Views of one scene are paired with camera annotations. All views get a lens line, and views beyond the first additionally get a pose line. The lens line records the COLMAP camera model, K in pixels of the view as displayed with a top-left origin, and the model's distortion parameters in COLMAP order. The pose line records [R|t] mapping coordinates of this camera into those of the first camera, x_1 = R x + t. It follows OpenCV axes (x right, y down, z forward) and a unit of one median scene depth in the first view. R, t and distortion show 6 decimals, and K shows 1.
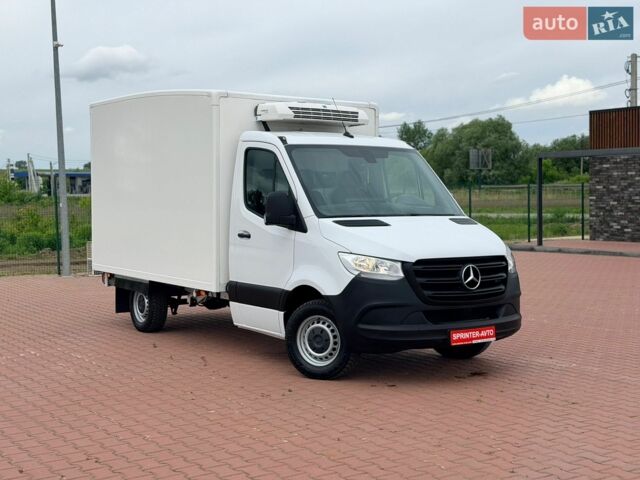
lens RADIAL K [[933.7, 0, 283.1], [0, 933.7, 239.9], [0, 0, 1]] dist [0.193190, 0.000000]
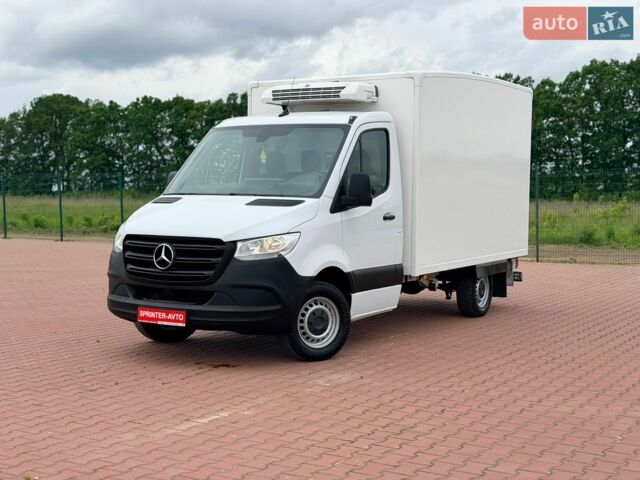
lens RADIAL K [[848.9, 0, 320.9], [0, 848.9, 238.7], [0, 0, 1]] dist [0.093499, 0.000000]
pose [[0.418866, 0.057396, -0.906232, 0.825174], [-0.046601, 0.998044, 0.041671, -0.017928], [0.906851, 0.024776, 0.420721, 0.602402]]
